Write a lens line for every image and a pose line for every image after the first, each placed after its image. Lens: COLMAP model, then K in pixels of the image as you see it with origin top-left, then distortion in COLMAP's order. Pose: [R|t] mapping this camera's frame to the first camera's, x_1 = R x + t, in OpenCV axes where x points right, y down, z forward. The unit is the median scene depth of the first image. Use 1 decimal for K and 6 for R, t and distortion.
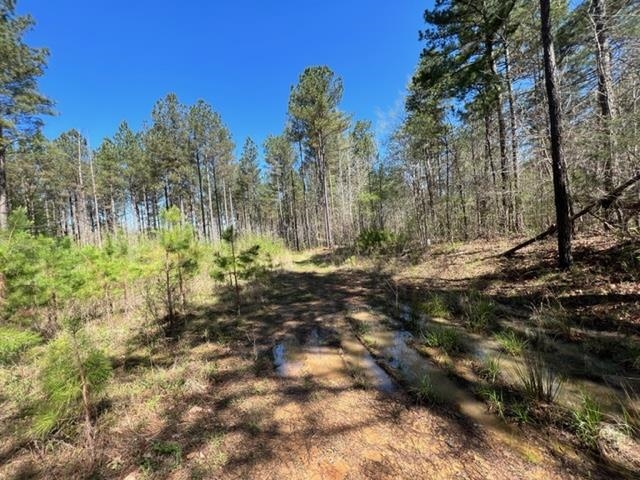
lens RADIAL K [[255.3, 0, 319.1], [0, 255.3, 238.9], [0, 0, 1]] dist [-0.000595, -0.000134]
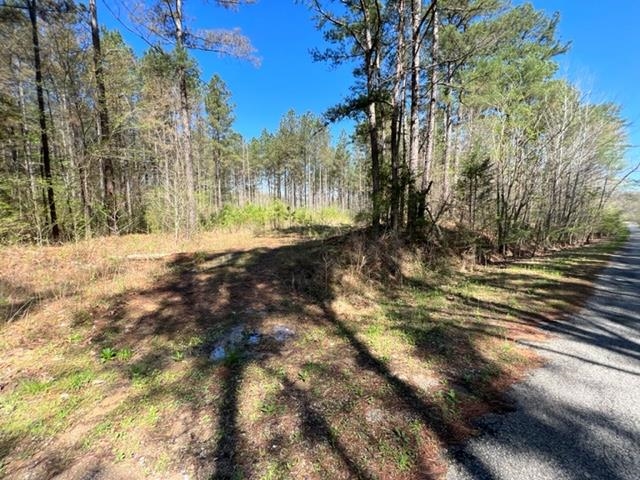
lens RADIAL K [[255.3, 0, 319.1], [0, 255.3, 238.9], [0, 0, 1]] dist [-0.000595, -0.000134]
pose [[0.910476, 0.129188, -0.392867, 0.281444], [-0.081471, 0.987371, 0.135871, -0.020361], [0.405458, -0.091700, 0.909503, -0.406747]]
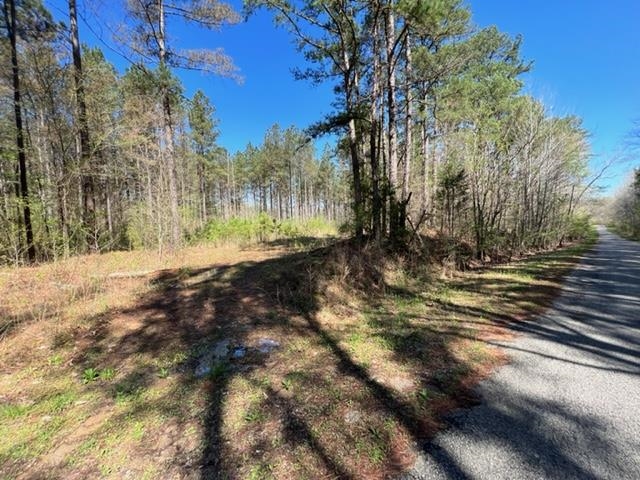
lens RADIAL K [[255.8, 0, 318.6], [0, 255.8, 237.7], [0, 0, 1]] dist [-0.000882, -0.000100]
pose [[0.931334, 0.083989, -0.354349, 0.286011], [-0.057467, 0.994745, 0.084737, -0.021997], [0.359604, -0.058555, 0.931266, -0.410851]]
